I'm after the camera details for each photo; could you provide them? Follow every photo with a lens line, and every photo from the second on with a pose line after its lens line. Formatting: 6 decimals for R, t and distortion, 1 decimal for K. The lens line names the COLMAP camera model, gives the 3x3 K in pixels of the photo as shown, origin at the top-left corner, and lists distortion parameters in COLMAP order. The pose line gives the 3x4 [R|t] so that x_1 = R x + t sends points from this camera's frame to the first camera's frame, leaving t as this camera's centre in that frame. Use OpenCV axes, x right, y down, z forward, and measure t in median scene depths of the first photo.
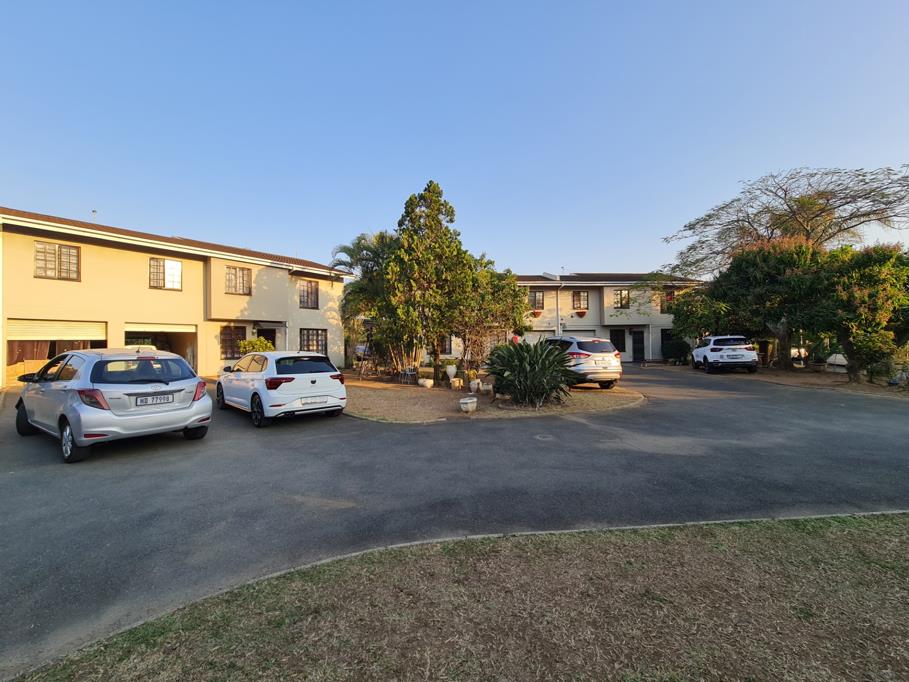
lens RADIAL K [[368.3, 0, 457.7], [0, 368.3, 341.4], [0, 0, 1]] dist [-0.004378, 0.000798]
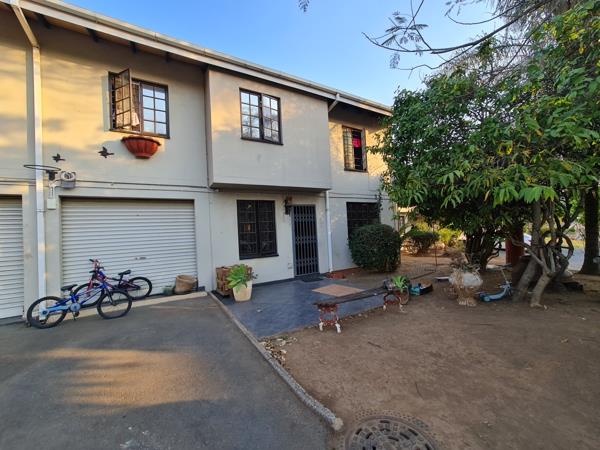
lens RADIAL K [[226.6, 0, 297.2], [0, 226.6, 225.9], [0, 0, 1]] dist [-0.002068, 0.000237]
pose [[0.909805, -0.020840, 0.414511, 0.436860], [0.028560, 0.999515, -0.012434, -0.000862], [-0.414051, 0.023151, 0.909959, 0.893419]]
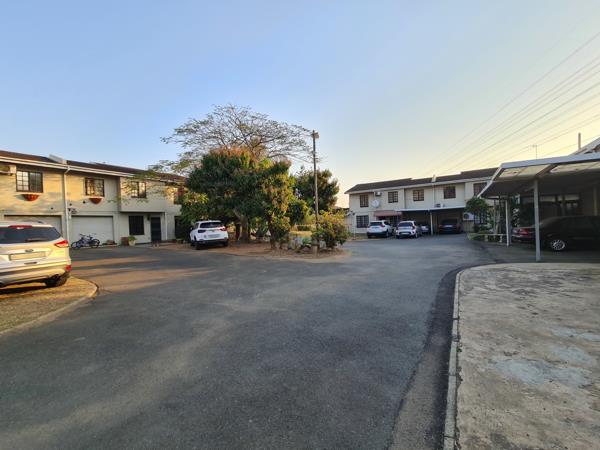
lens RADIAL K [[243.1, 0, 302.3], [0, 243.1, 225.6], [0, 0, 1]] dist [-0.004378, 0.000798]
pose [[0.606503, -0.016095, 0.794918, 0.166263], [0.015567, 0.999844, 0.008366, 0.000940], [-0.794929, 0.007300, 0.606659, 0.135798]]
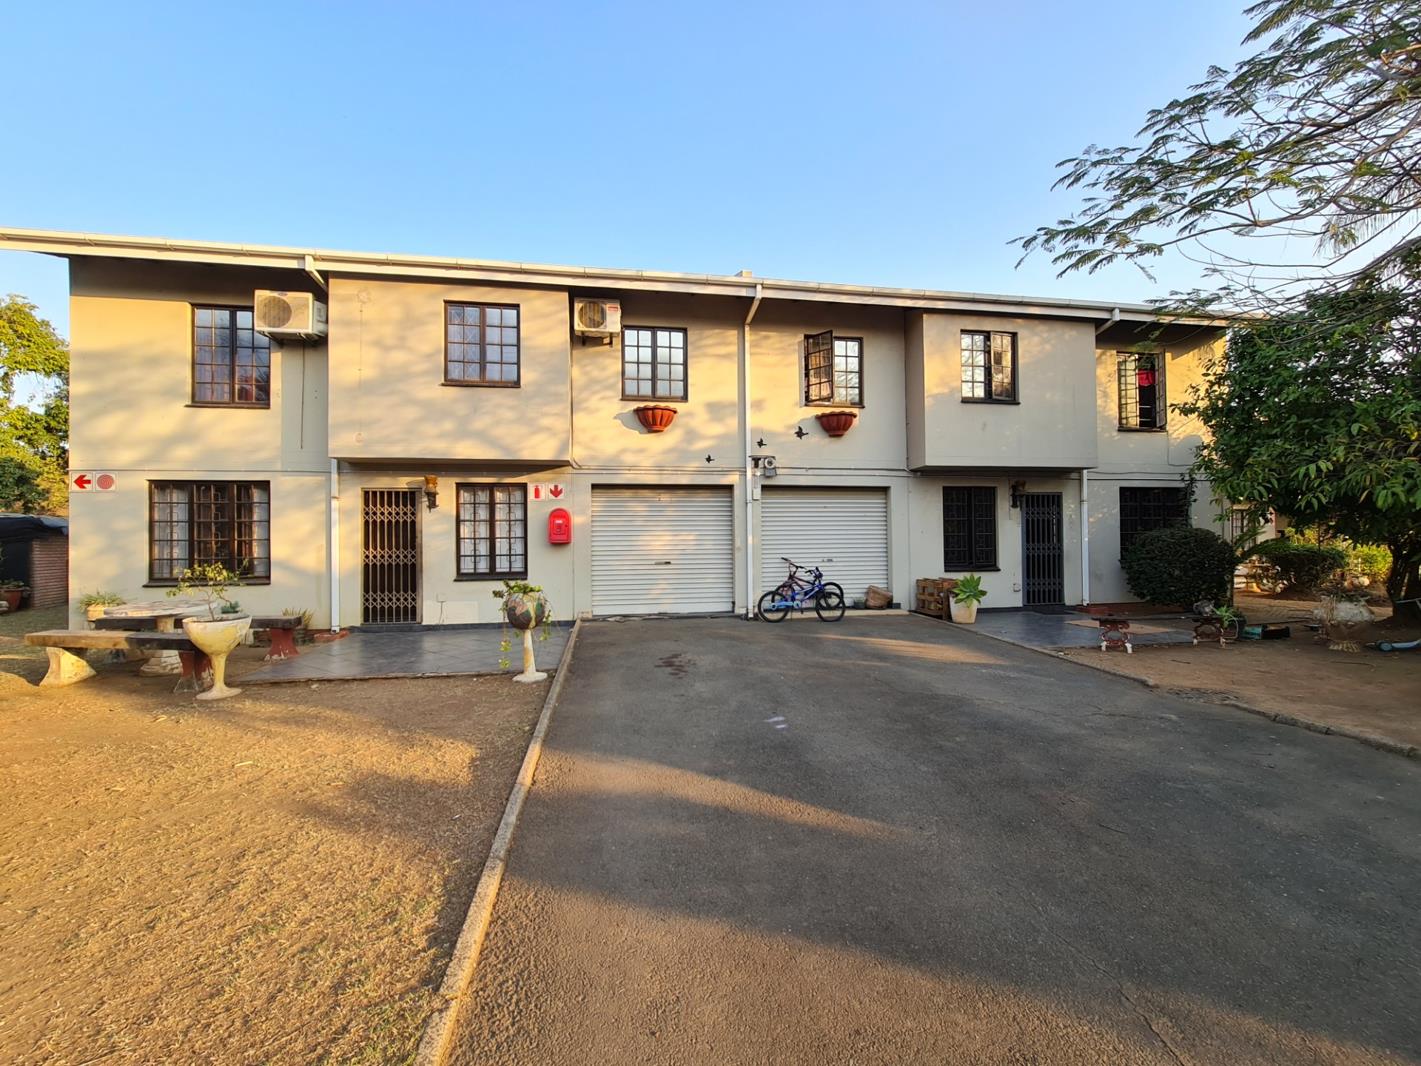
lens RADIAL K [[575.7, 0, 700.8], [0, 575.7, 535.9], [0, 0, 1]] dist [-0.004378, 0.000798]
pose [[0.996171, 0.005036, 0.087275, 0.241703], [-0.005920, 0.999934, 0.009874, 0.000542], [-0.087220, -0.010352, 0.996135, 0.708373]]
